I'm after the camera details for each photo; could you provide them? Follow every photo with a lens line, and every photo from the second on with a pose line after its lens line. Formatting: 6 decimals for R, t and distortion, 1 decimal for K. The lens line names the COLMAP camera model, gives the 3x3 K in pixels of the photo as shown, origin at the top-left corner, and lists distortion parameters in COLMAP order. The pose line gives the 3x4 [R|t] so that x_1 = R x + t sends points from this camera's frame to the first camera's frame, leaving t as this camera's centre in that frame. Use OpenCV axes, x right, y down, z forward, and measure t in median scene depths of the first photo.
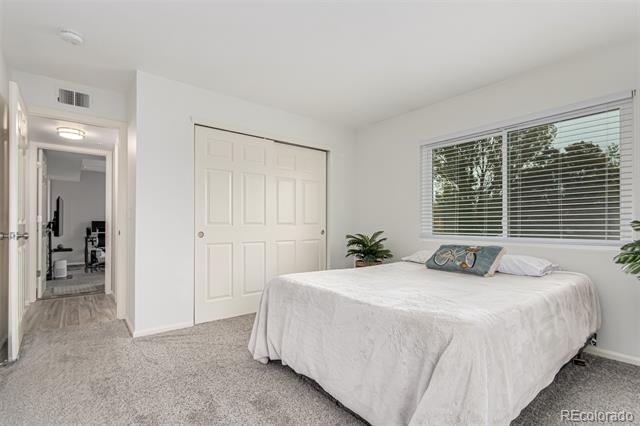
lens RADIAL K [[302.5, 0, 321.6], [0, 302.5, 222.4], [0, 0, 1]] dist [-0.001542, -0.000143]
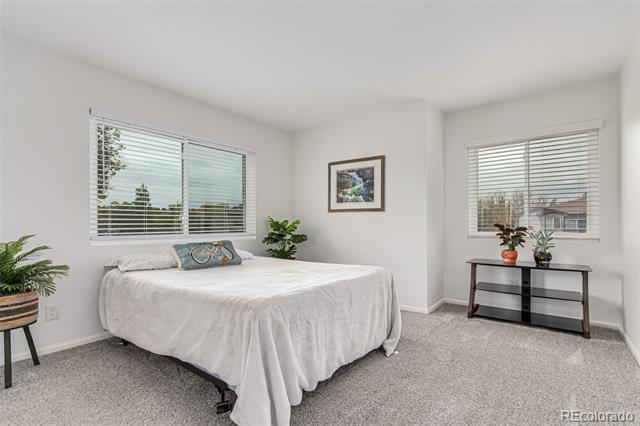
lens RADIAL K [[302.5, 0, 321.6], [0, 302.5, 222.4], [0, 0, 1]] dist [-0.001542, -0.000143]
pose [[-0.225349, 0.003220, 0.974273, -0.723633], [-0.008090, 0.999954, -0.005176, 0.006262], [-0.974245, -0.009048, -0.225312, 0.887148]]
